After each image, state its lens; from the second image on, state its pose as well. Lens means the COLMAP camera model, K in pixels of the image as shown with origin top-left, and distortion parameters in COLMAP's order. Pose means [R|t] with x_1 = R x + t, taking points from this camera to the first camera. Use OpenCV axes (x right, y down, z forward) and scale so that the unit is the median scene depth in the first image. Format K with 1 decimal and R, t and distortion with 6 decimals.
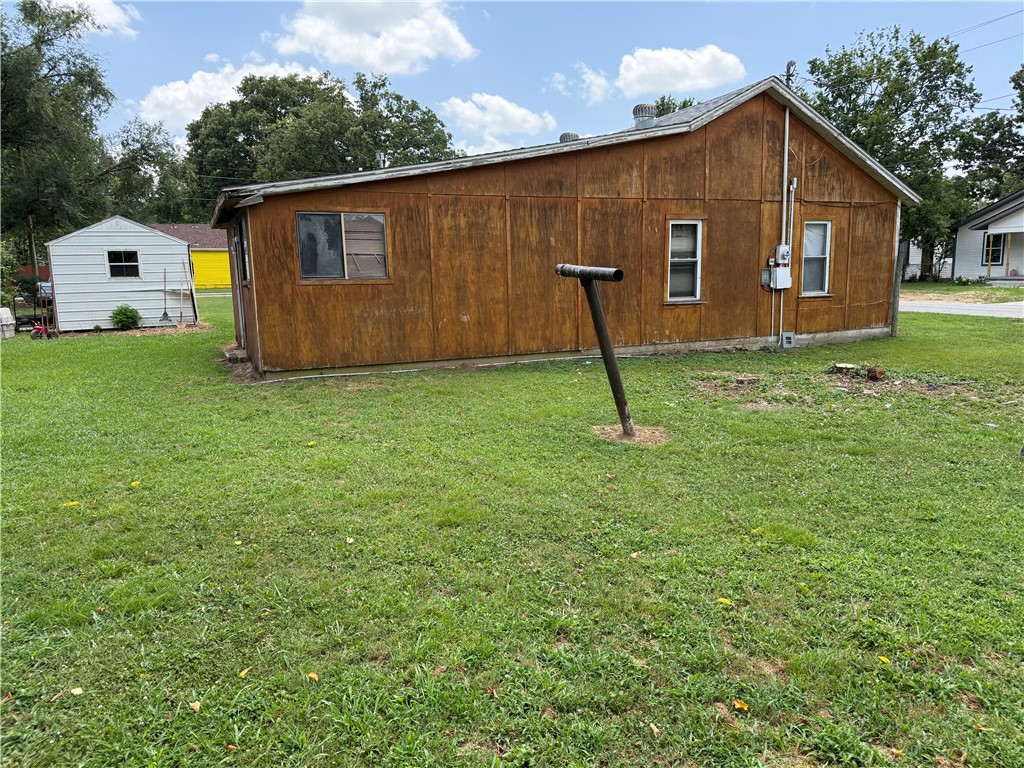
lens RADIAL K [[716.9, 0, 493.7], [0, 716.9, 381.4], [0, 0, 1]] dist [0.164587, -0.252423]
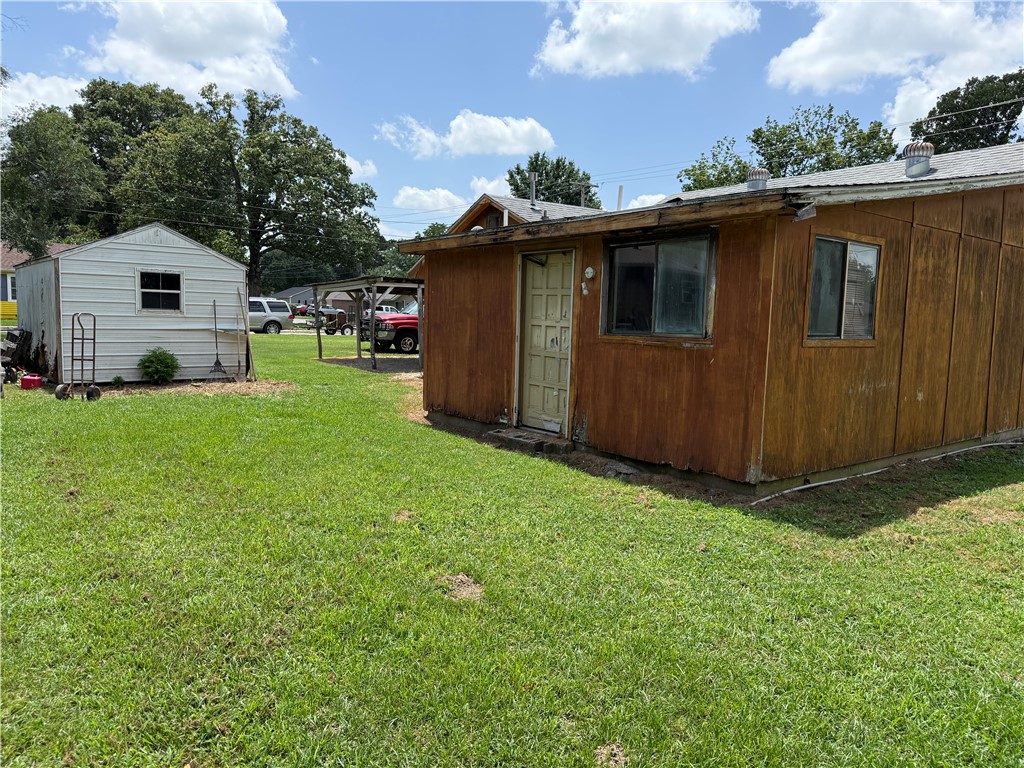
lens RADIAL K [[704.4, 0, 512.0], [0, 704.4, 384.0], [0, 0, 1]] dist [0.106655, -0.138881]
pose [[0.959194, 0.020482, 0.282006, -0.369054], [-0.004902, 0.998428, -0.055843, -0.033409], [-0.282707, 0.052181, 0.957786, 0.247559]]
